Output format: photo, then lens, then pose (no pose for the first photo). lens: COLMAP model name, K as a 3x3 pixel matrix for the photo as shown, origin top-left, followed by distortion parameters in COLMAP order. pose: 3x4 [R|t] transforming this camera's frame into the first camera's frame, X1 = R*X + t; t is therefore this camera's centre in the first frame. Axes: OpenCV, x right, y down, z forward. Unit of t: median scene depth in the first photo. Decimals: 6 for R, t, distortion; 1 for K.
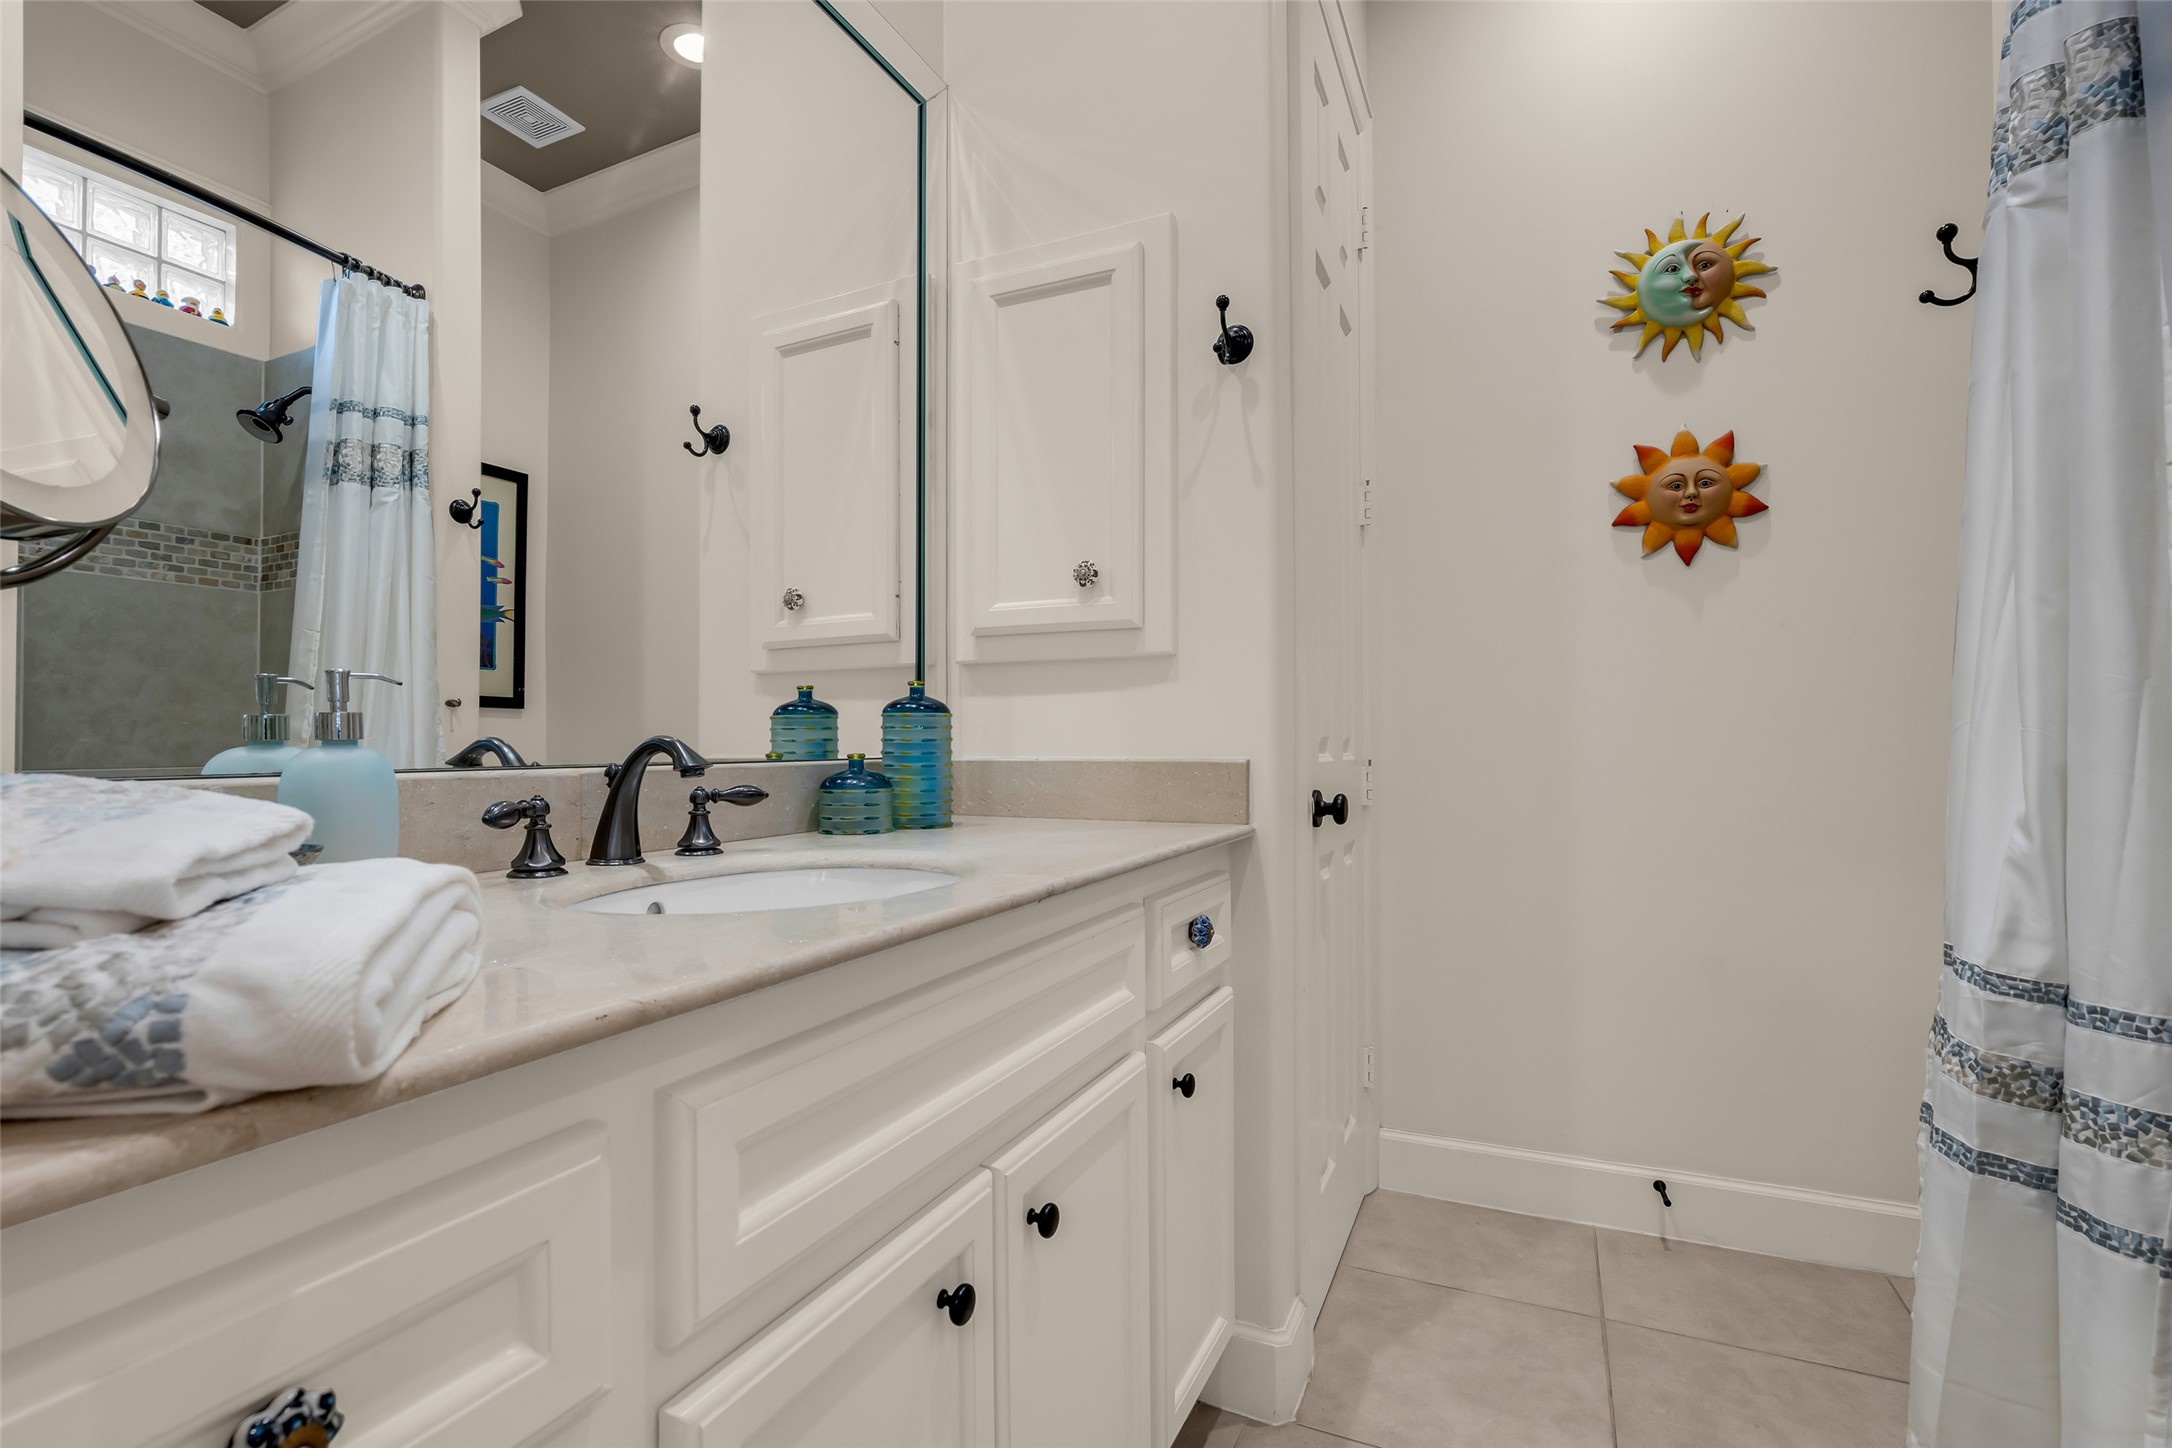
lens RADIAL K [[998.0, 0, 1076.5], [0, 998.0, 729.6], [0, 0, 1]] dist [-0.015326, 0.000258]
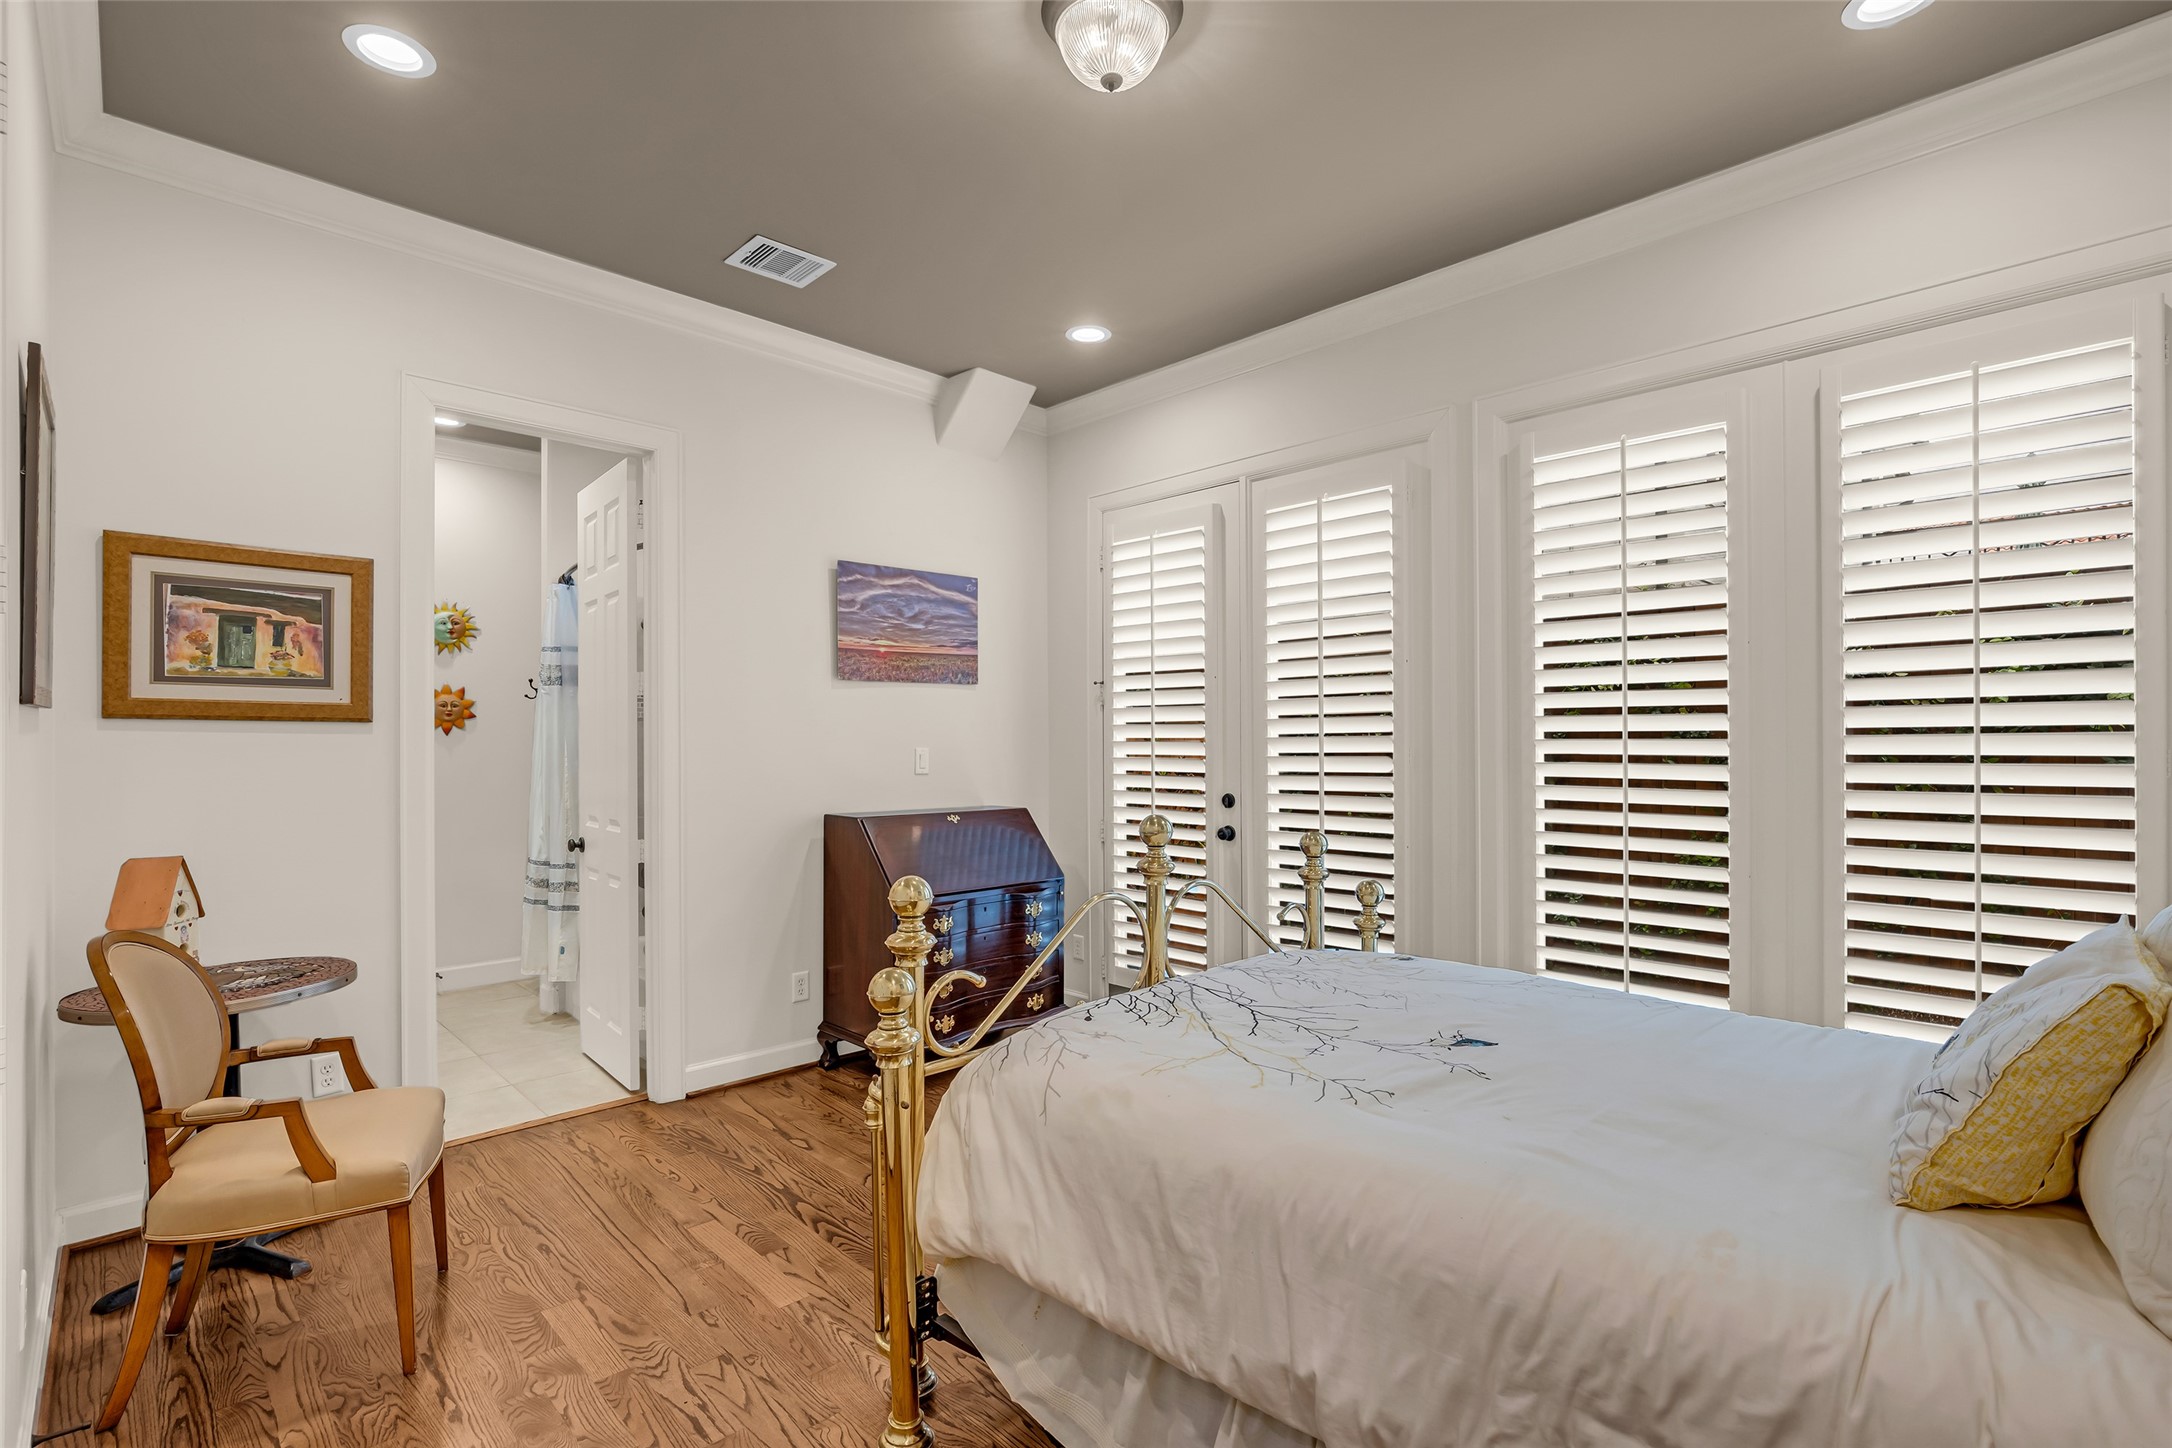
lens RADIAL K [[998.0, 0, 1090.4], [0, 998.0, 718.6], [0, 0, 1]] dist [-0.015326, 0.000258]
pose [[0.340443, 0.008191, 0.940229, -1.325826], [-0.008921, 0.999945, -0.005481, -0.216230], [-0.940223, -0.006521, 0.340498, -1.561319]]
